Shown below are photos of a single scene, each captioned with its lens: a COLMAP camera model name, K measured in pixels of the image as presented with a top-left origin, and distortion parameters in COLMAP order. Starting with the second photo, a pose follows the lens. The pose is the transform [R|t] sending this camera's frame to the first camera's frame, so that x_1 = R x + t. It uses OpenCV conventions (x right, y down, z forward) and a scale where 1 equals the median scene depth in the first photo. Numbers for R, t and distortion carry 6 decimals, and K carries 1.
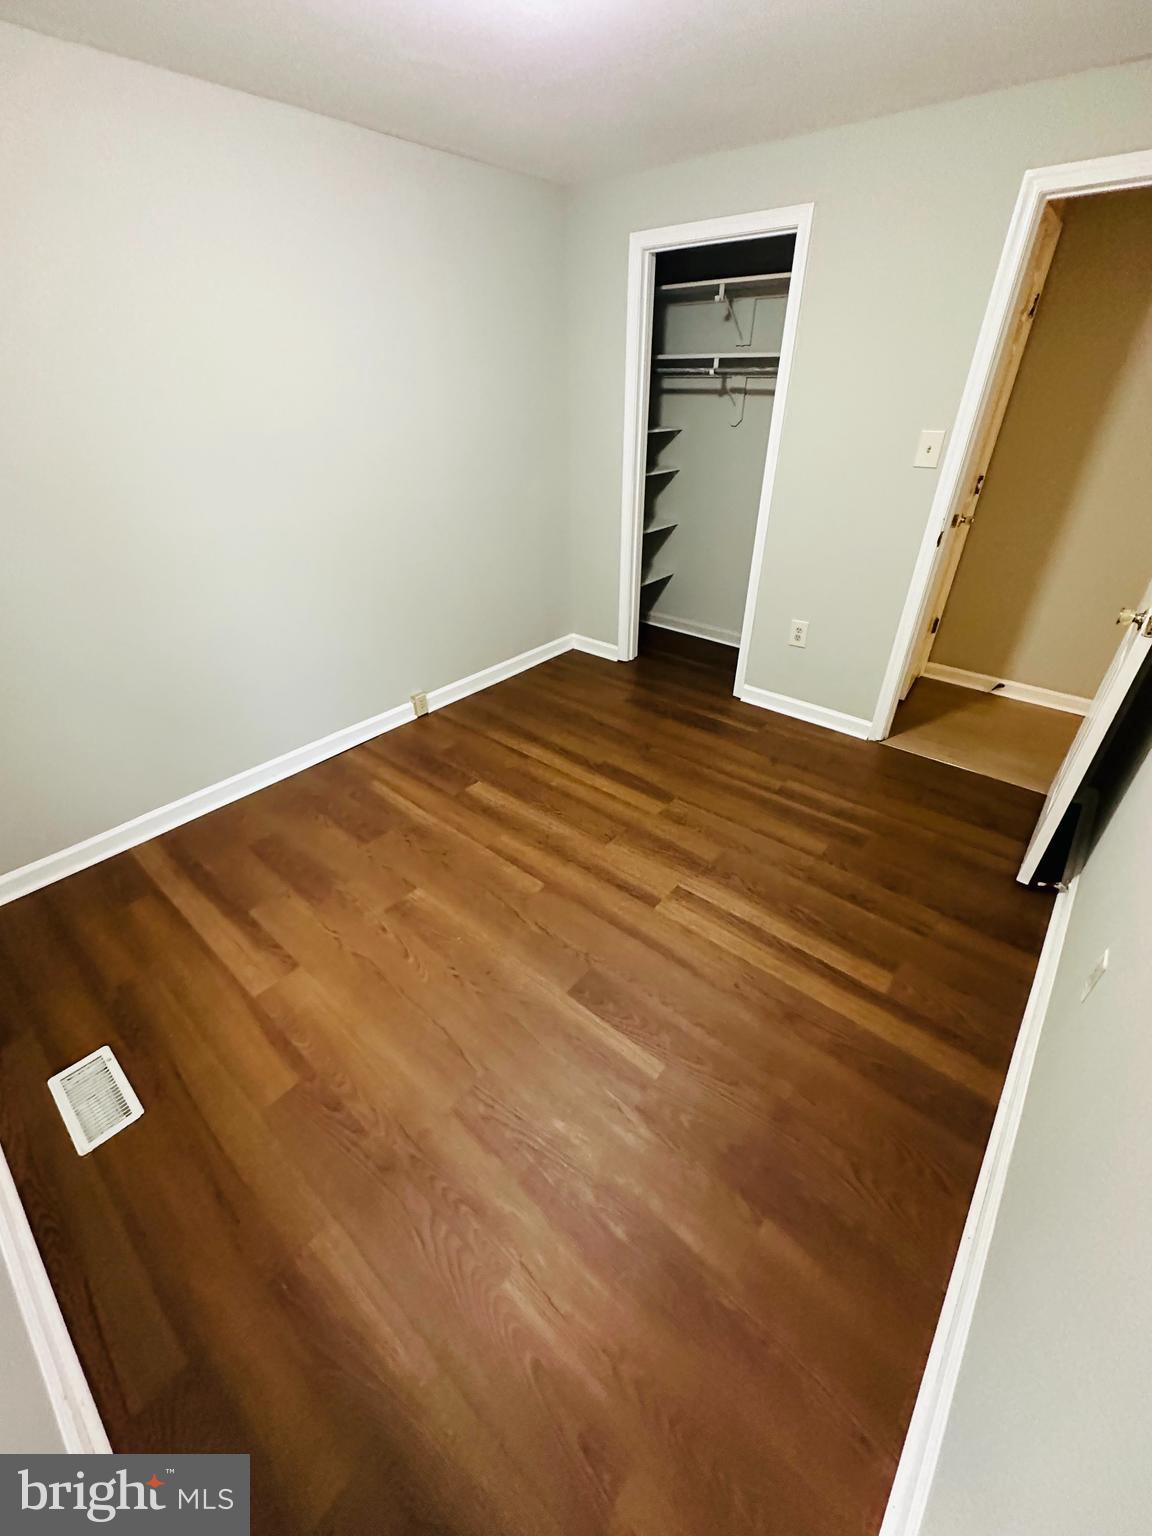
lens RADIAL K [[614.7, 0, 576.0], [0, 614.7, 768.0], [0, 0, 1]] dist [-0.002678, -0.000169]
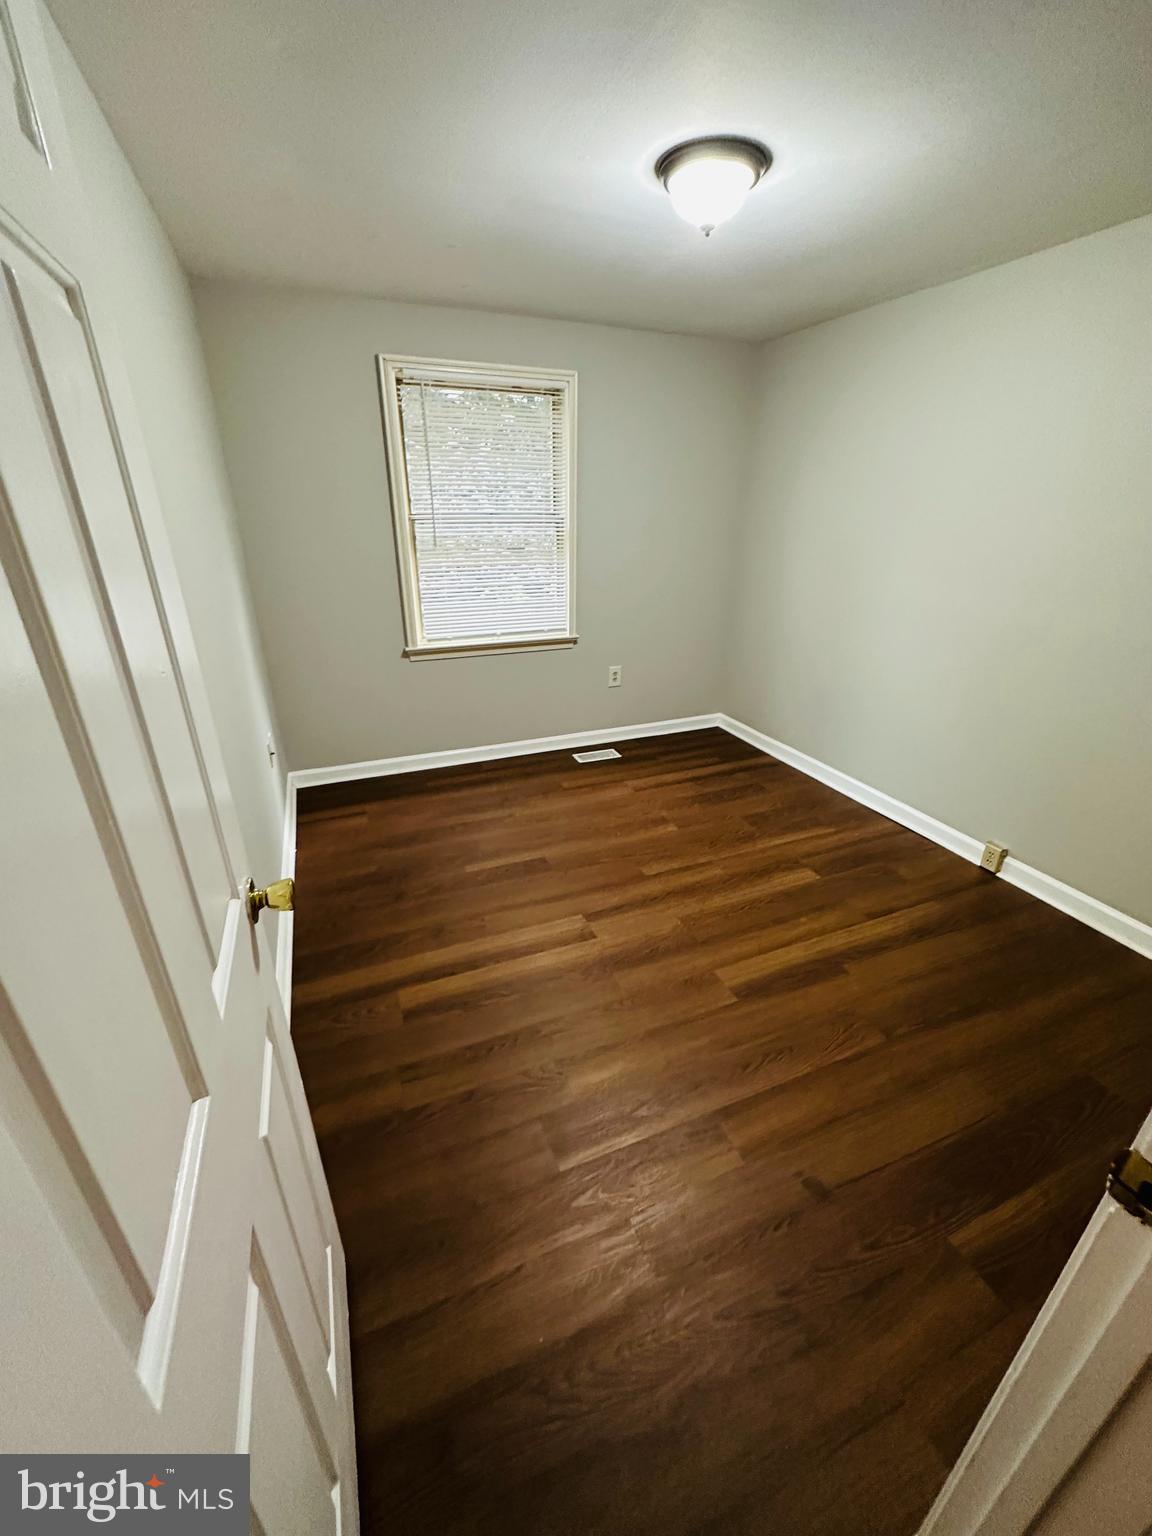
lens RADIAL K [[614.7, 0, 576.0], [0, 614.7, 768.0], [0, 0, 1]] dist [-0.002678, -0.000169]
pose [[-0.457481, 0.358996, -0.813531, 0.925688], [-0.481395, 0.669232, 0.566028, -0.568625], [0.747643, 0.650577, -0.133342, 0.936122]]
